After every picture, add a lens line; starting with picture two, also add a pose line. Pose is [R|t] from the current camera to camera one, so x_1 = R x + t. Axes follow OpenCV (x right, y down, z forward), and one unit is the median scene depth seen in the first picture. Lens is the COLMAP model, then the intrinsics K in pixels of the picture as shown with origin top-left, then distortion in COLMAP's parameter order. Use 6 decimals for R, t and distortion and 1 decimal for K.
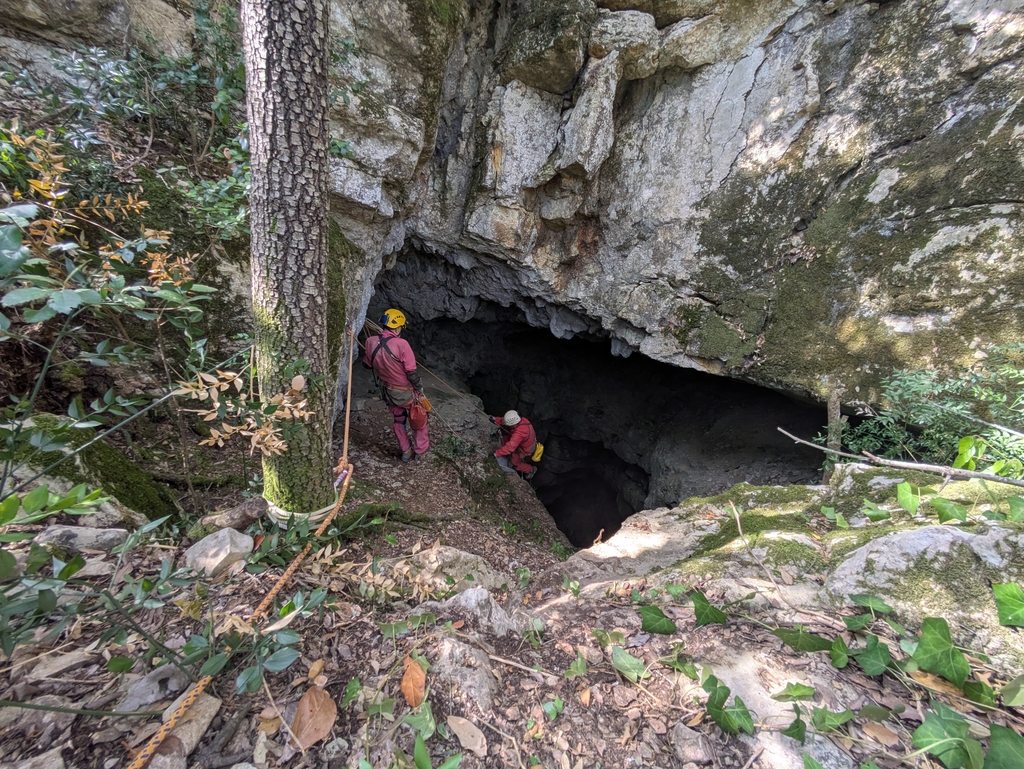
lens RADIAL K [[408.1, 0, 502.9], [0, 408.1, 385.2], [0, 0, 1]] dist [-0.004654, 0.001929]
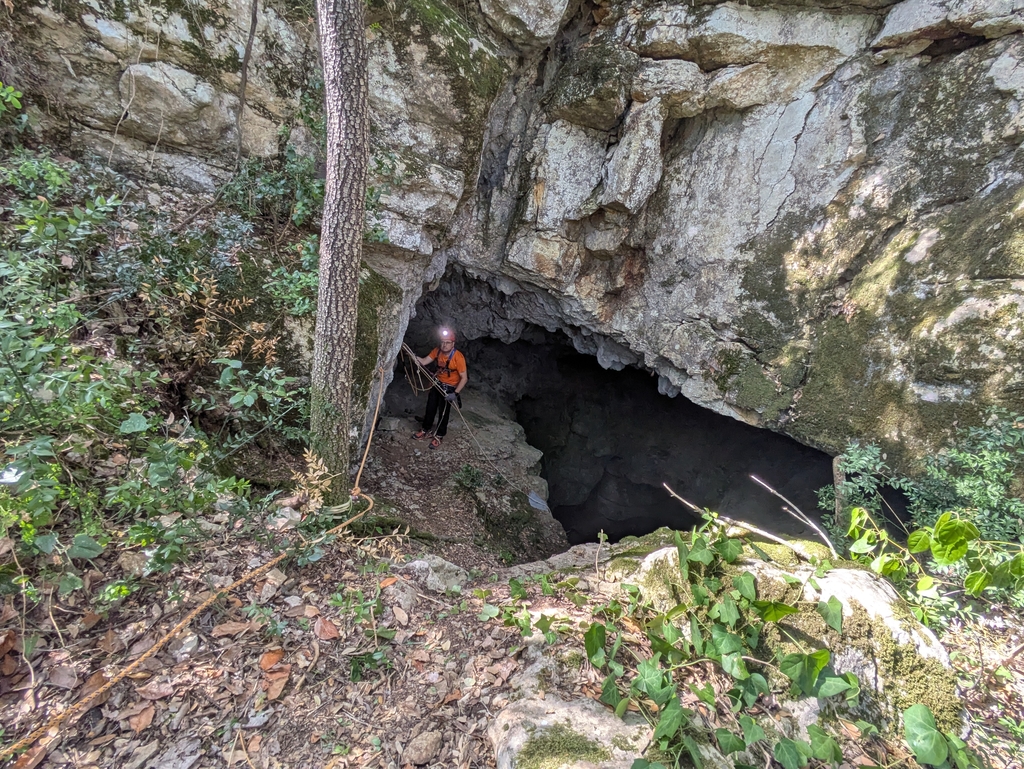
lens RADIAL K [[517.8, 0, 502.7], [0, 517.8, 382.6], [0, 0, 1]] dist [-0.004007, 0.005416]
pose [[0.984986, 0.066487, -0.159317, 0.151849], [-0.072330, 0.996894, -0.031154, -0.051415], [0.156751, 0.042210, 0.986736, -0.294080]]
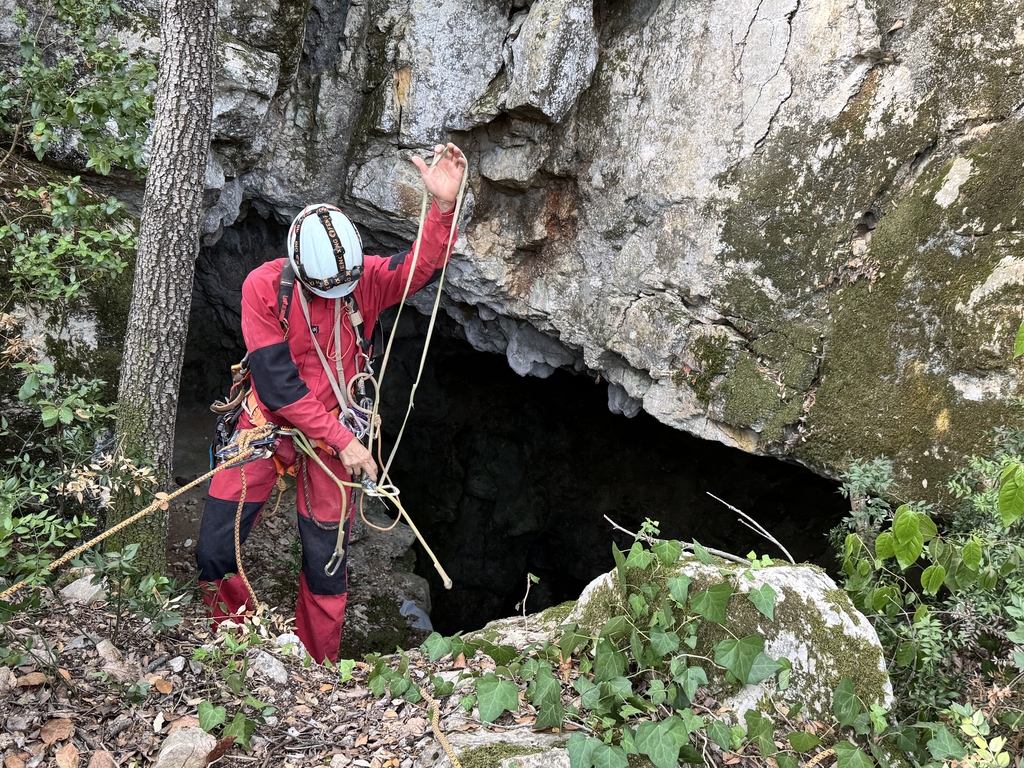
lens RADIAL K [[1062.0, 0, 520.3], [0, 1062.0, 357.5], [0, 0, 1]] dist [0.130744, 0.000000]
pose [[0.999083, 0.026341, 0.033759, 0.136044], [-0.023002, 0.995142, -0.095730, -0.008831], [-0.036116, 0.094866, 0.994835, -0.636396]]
